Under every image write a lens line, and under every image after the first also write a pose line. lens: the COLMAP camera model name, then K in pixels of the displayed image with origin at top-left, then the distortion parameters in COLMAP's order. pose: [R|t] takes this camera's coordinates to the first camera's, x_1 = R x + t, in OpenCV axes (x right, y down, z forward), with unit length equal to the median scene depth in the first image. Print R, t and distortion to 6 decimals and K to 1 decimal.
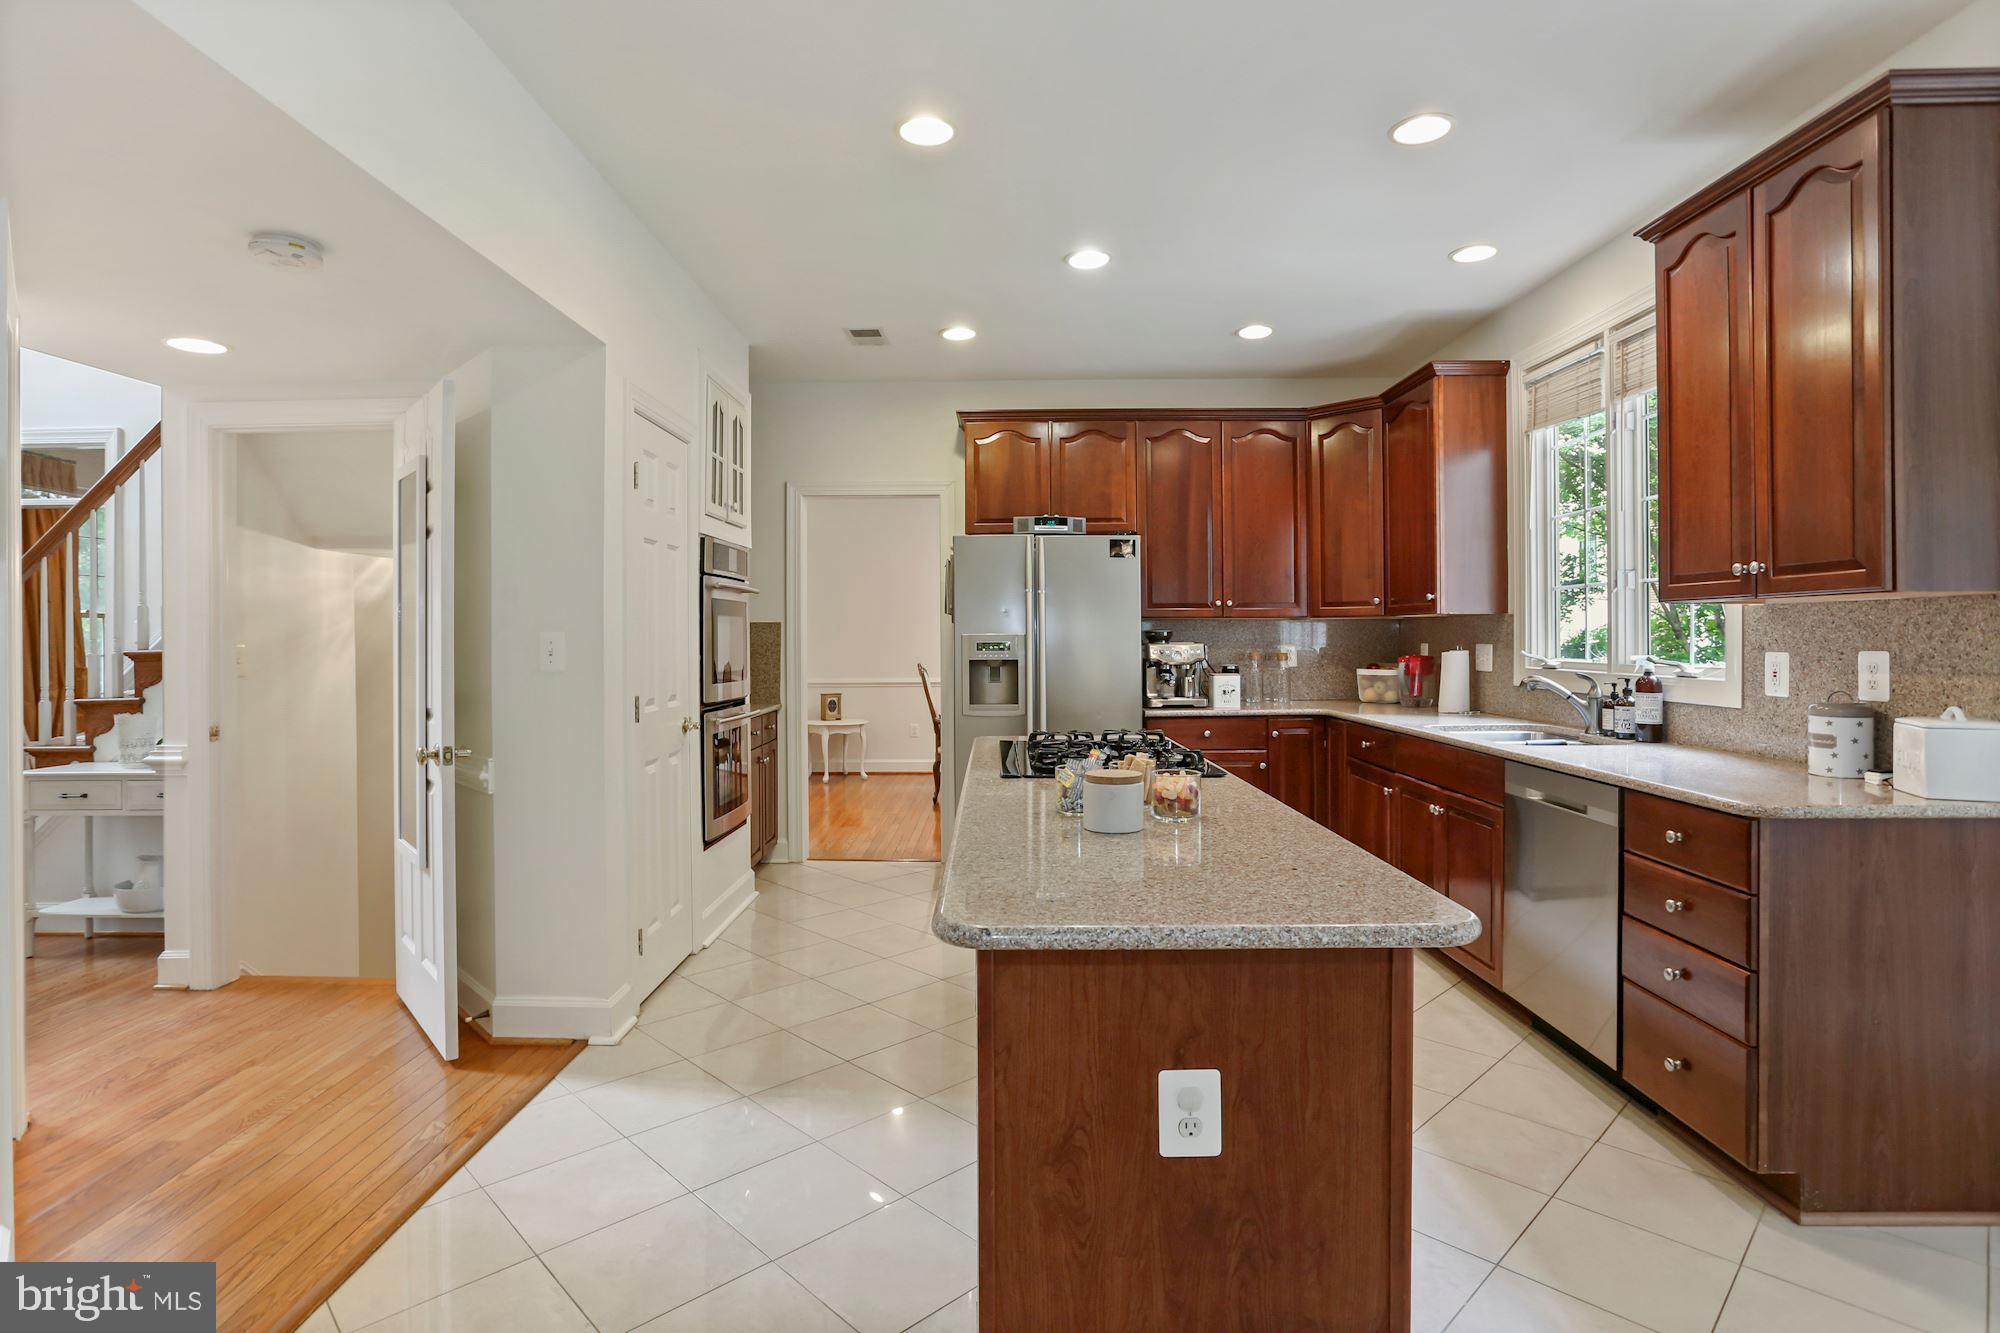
lens RADIAL K [[1025.0, 0, 987.4], [0, 1025.0, 652.8], [0, 0, 1]] dist [-0.056643, 0.031917]
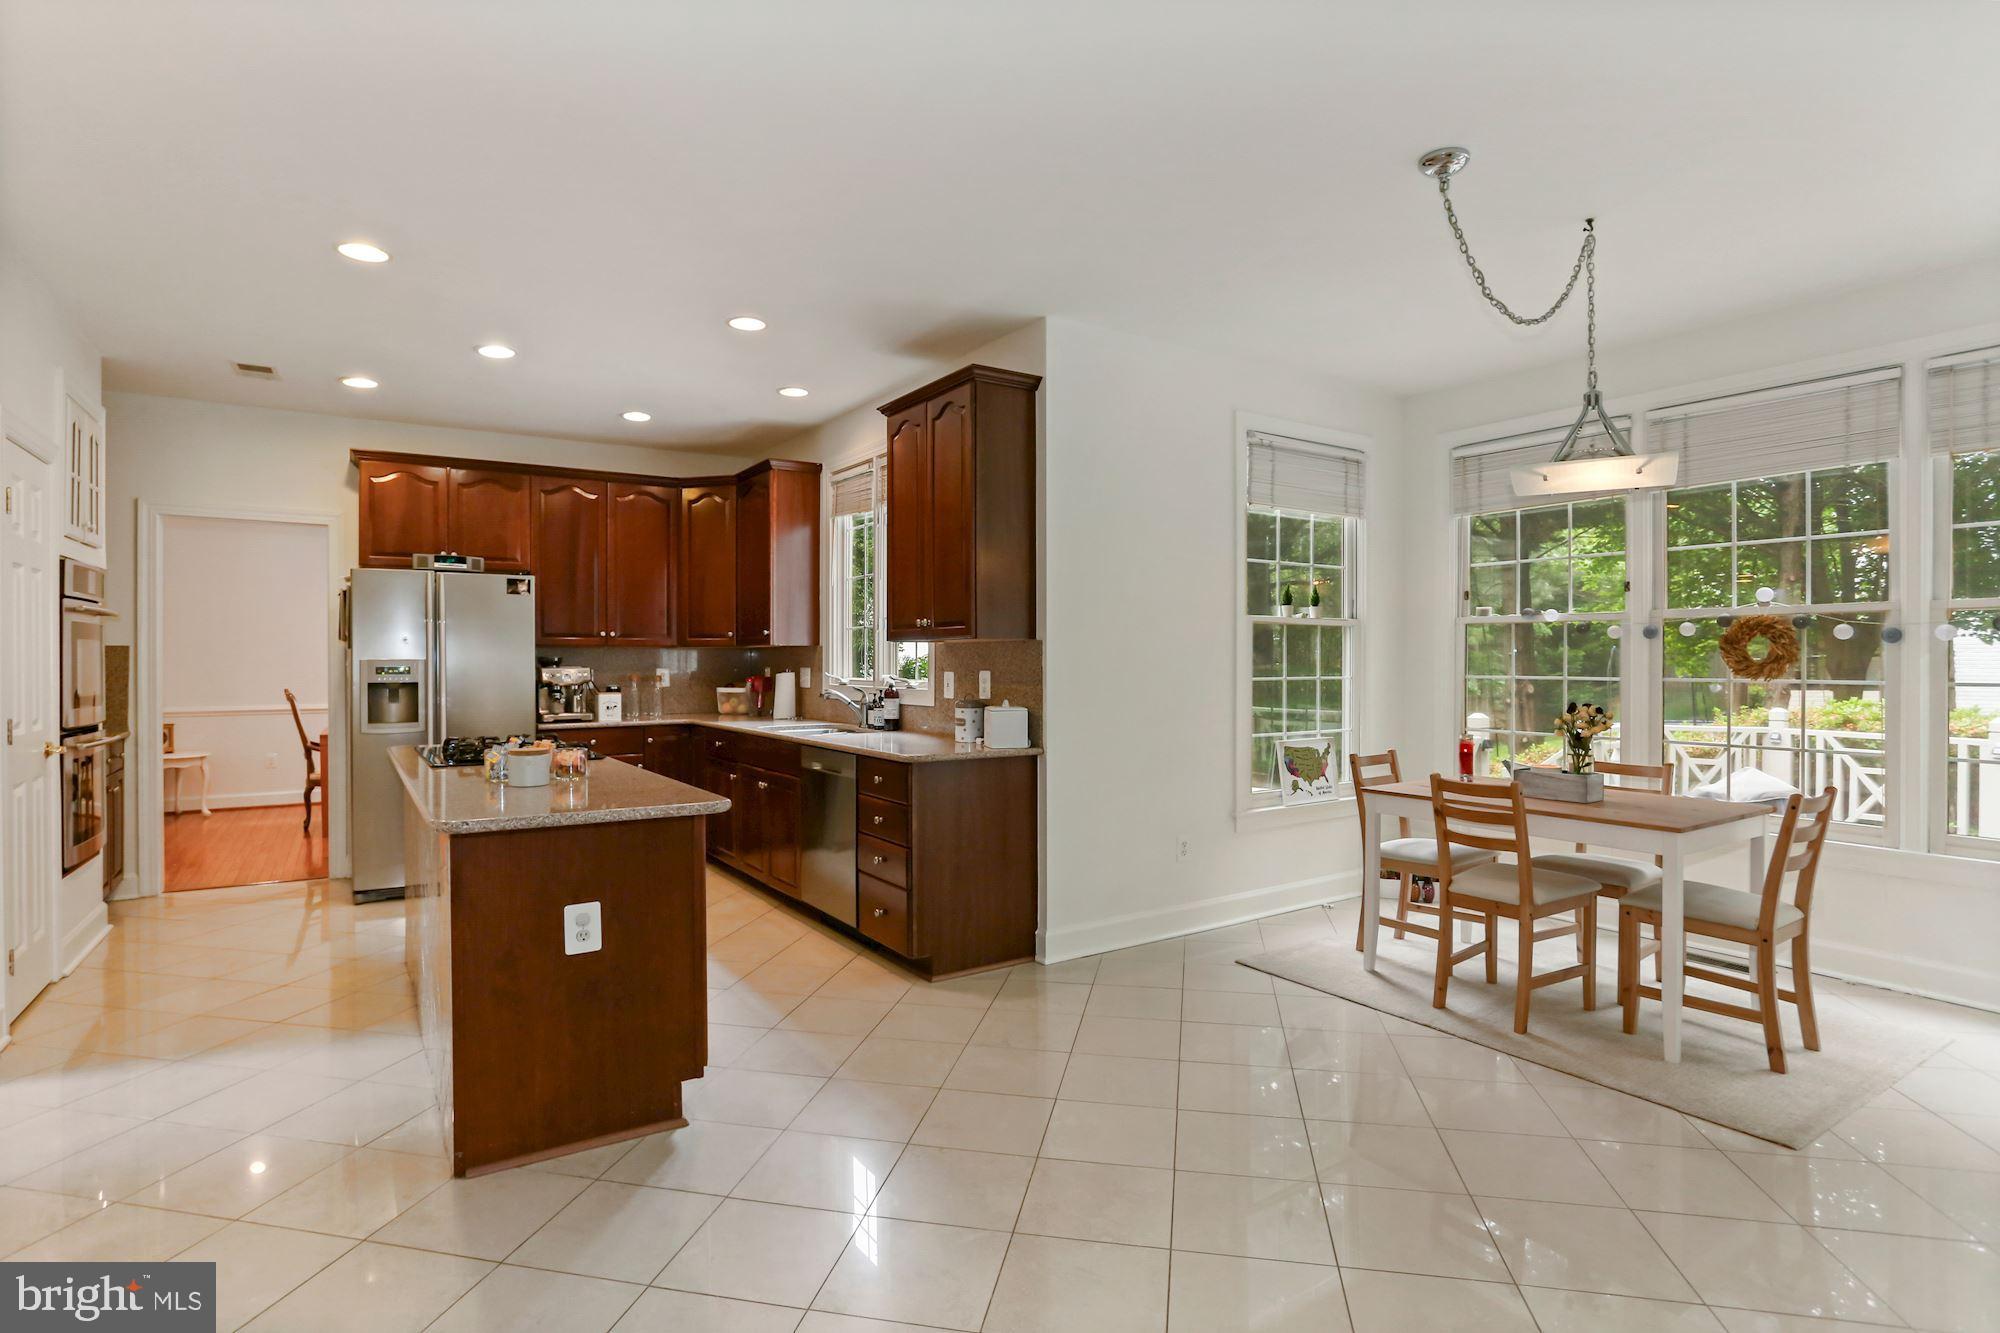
lens RADIAL K [[1025.0, 0, 987.4], [0, 1025.0, 652.8], [0, 0, 1]] dist [-0.056643, 0.031917]
pose [[0.836321, 0.007462, 0.548190, -0.055236], [0.006359, 0.999708, -0.023311, 0.004514], [-0.548204, 0.022982, 0.836029, -0.265410]]
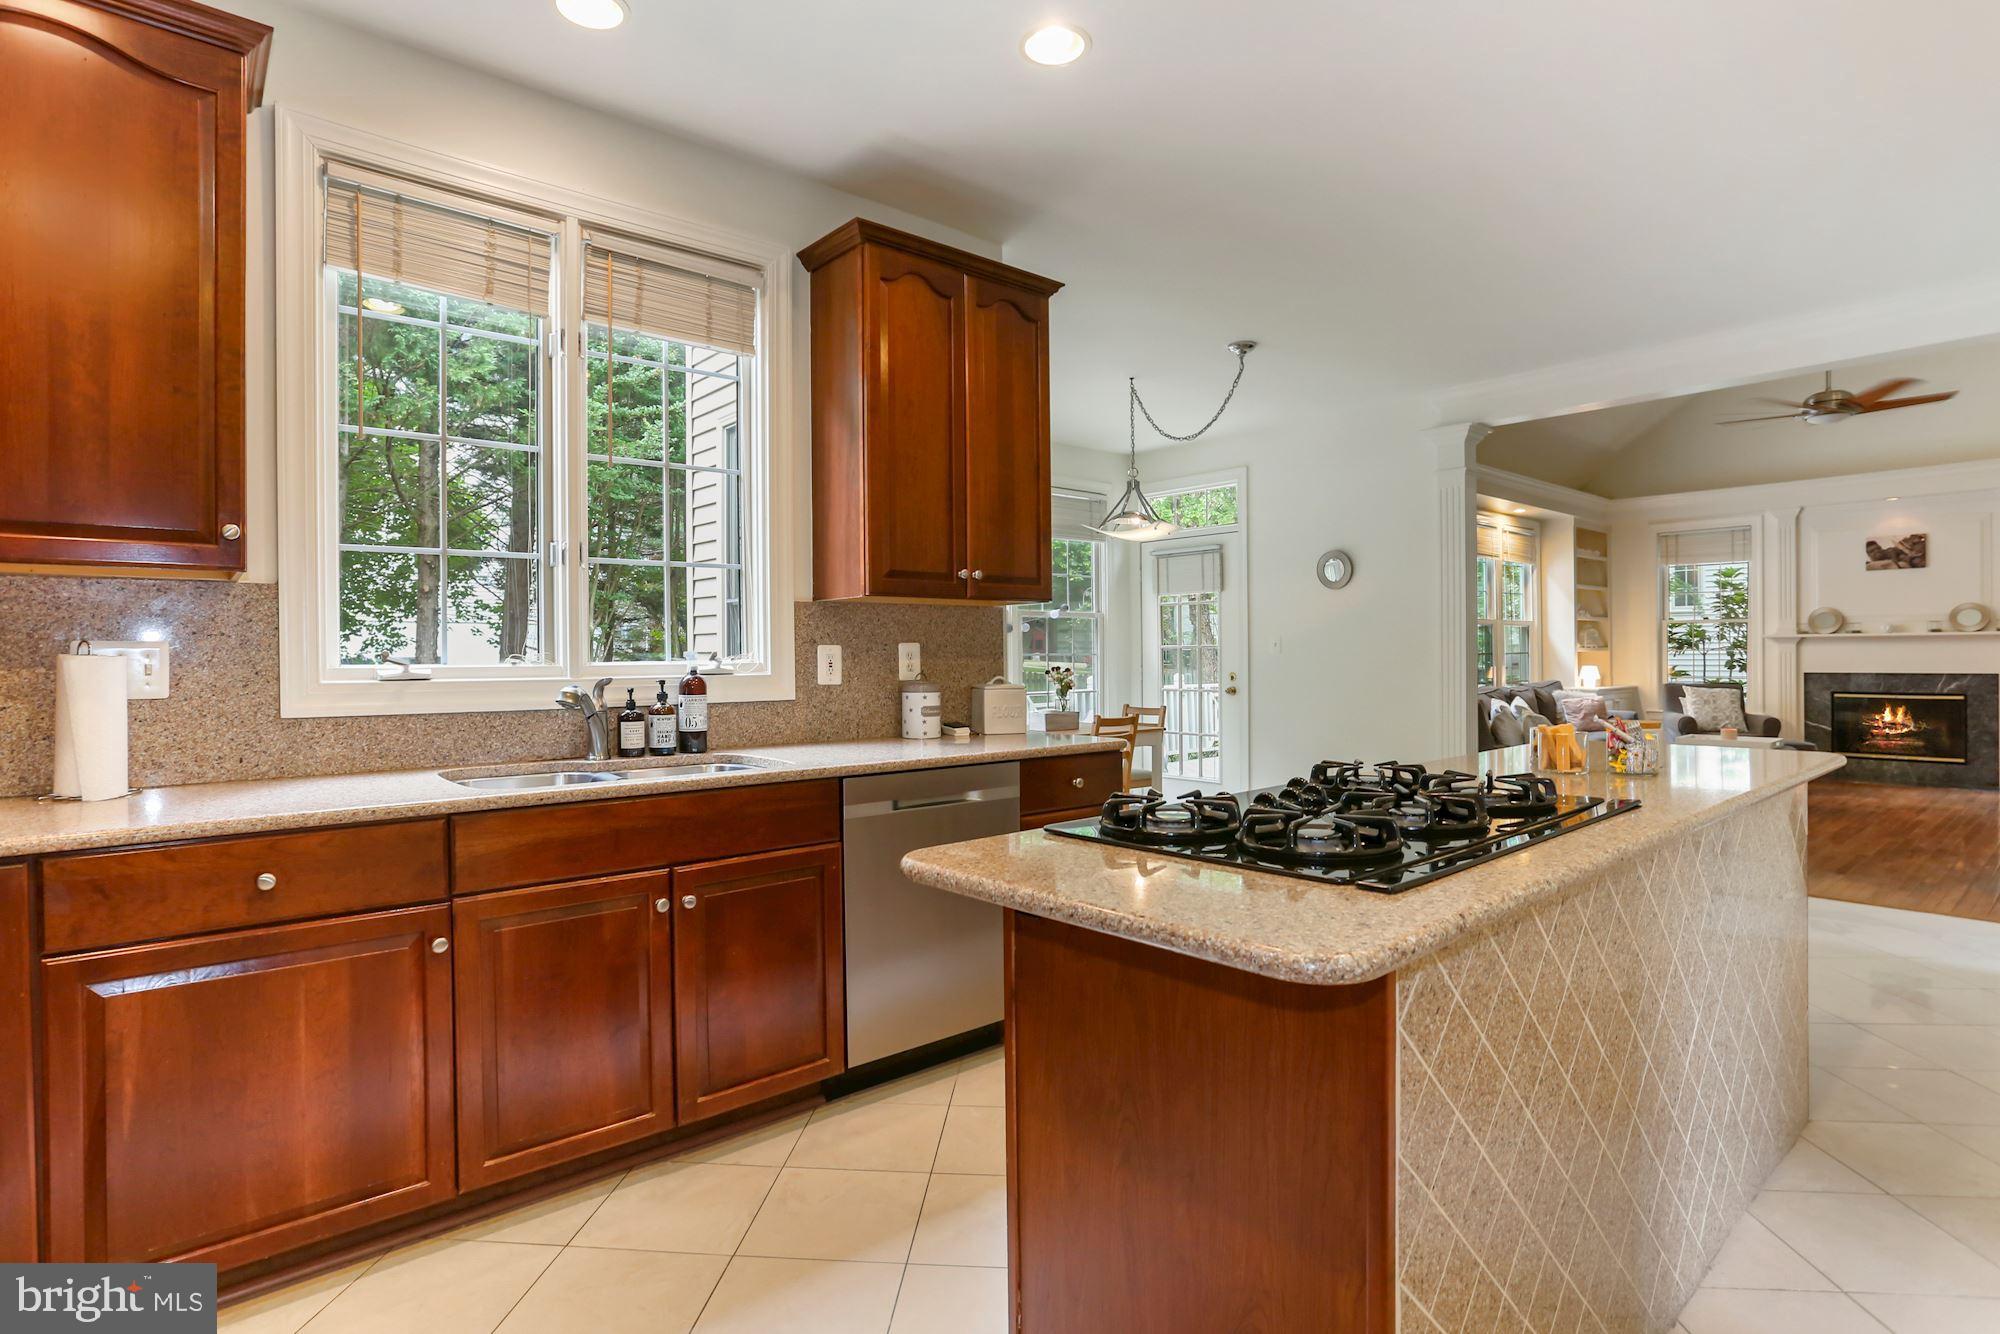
lens RADIAL K [[1025.0, 0, 987.4], [0, 1025.0, 653.3], [0, 0, 1]] dist [-0.056643, 0.031917]
pose [[-0.666600, 0.009891, 0.745350, -0.103273], [0.022207, 0.999732, 0.006594, 0.002923], [-0.745085, 0.020947, -0.666641, 0.923701]]
